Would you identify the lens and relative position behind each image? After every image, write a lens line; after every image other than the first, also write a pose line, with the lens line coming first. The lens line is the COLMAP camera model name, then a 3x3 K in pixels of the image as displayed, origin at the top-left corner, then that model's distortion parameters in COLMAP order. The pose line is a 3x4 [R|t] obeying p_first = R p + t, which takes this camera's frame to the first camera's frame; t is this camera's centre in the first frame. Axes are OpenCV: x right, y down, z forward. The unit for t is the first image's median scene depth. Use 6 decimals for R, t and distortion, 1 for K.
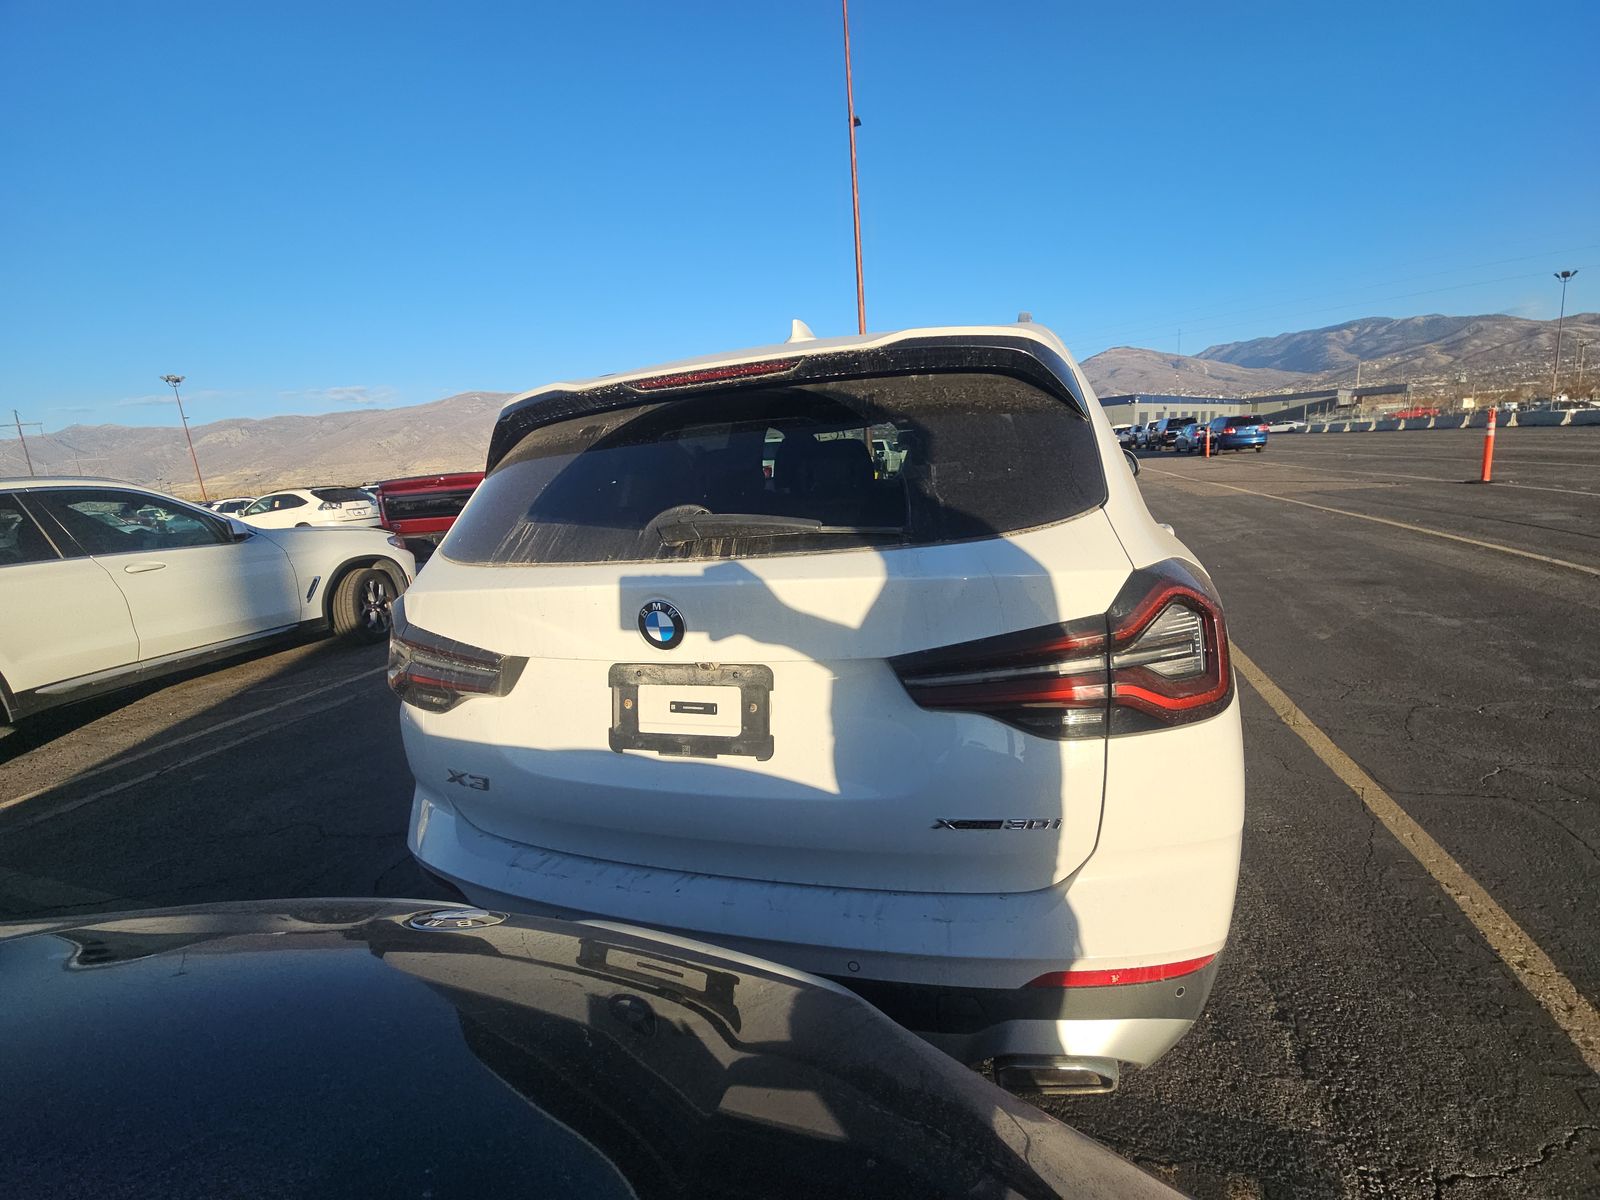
lens RADIAL K [[638.8, 0, 800.0], [0, 638.8, 600.0], [0, 0, 1]] dist [0.013781, -0.013105]
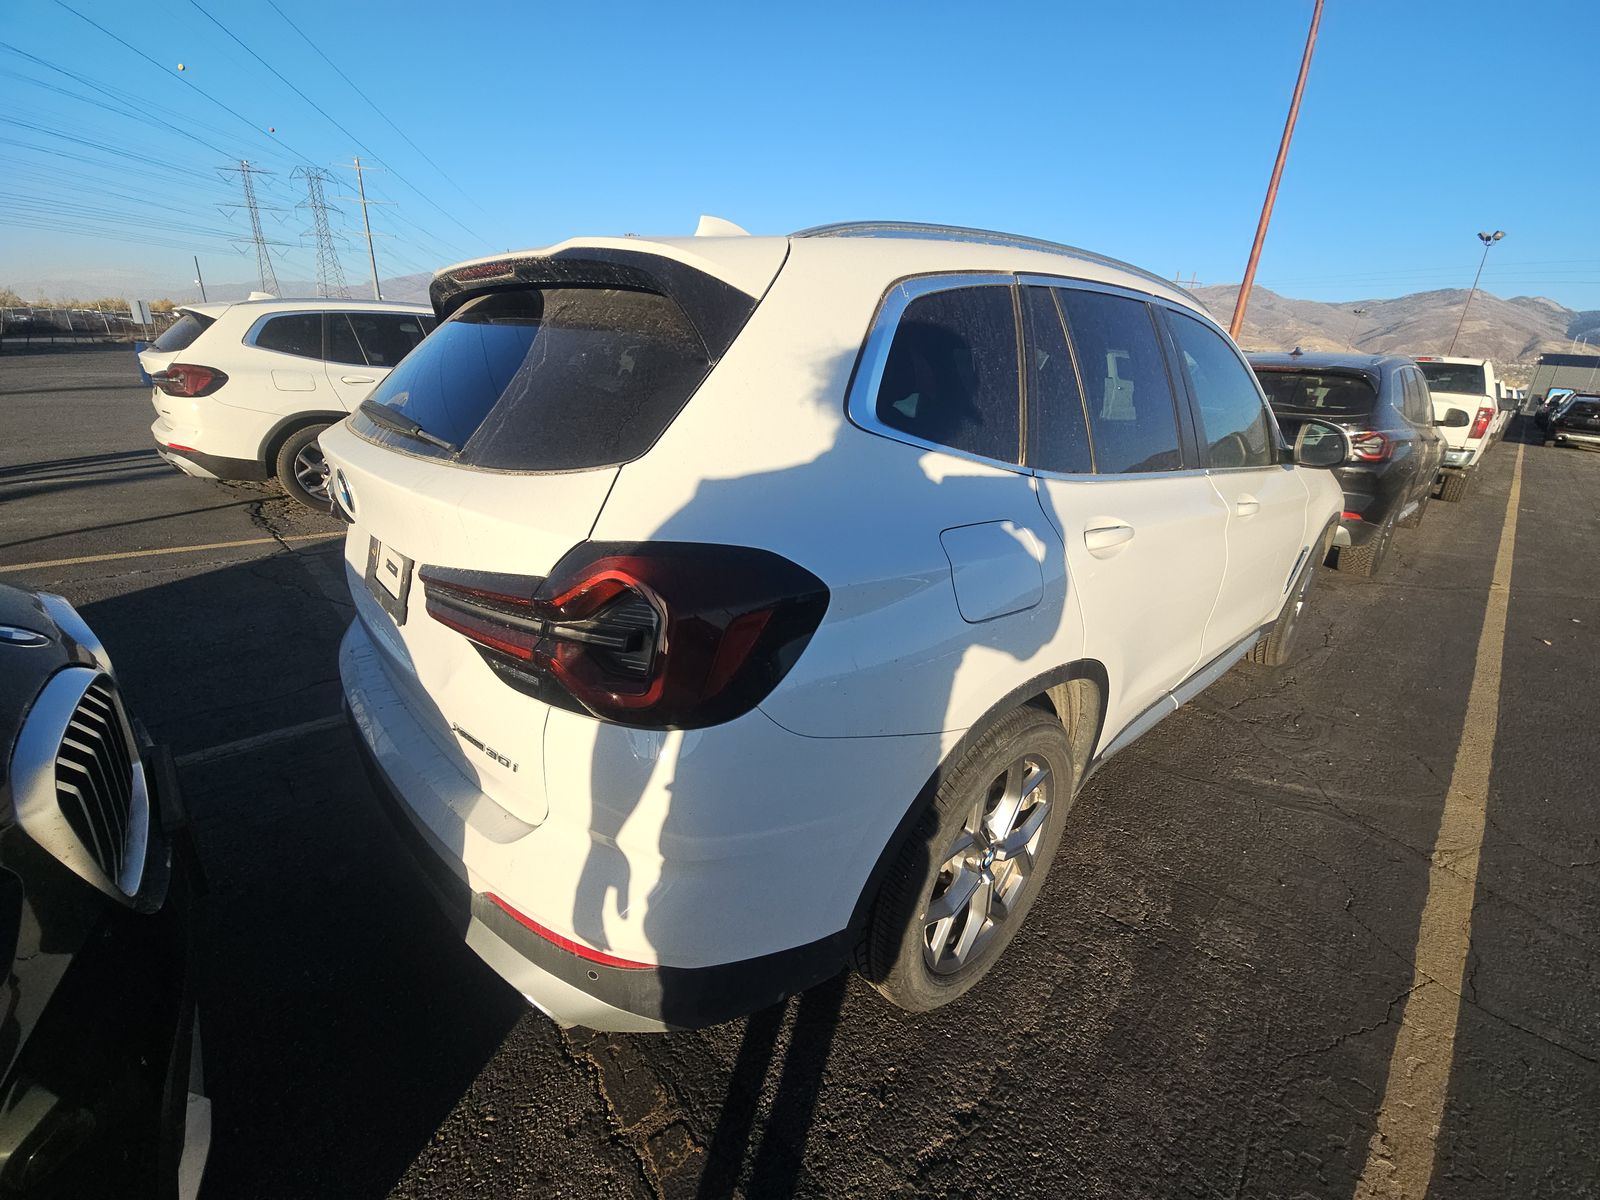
lens RADIAL K [[650.3, 0, 805.4], [0, 650.3, 592.7], [0, 0, 1]] dist [0.020858, -0.017306]
pose [[0.872372, 0.283545, -0.398208, 0.734289], [-0.224128, 0.955926, 0.189662, -0.136912], [0.434435, -0.076207, 0.897474, 0.186584]]
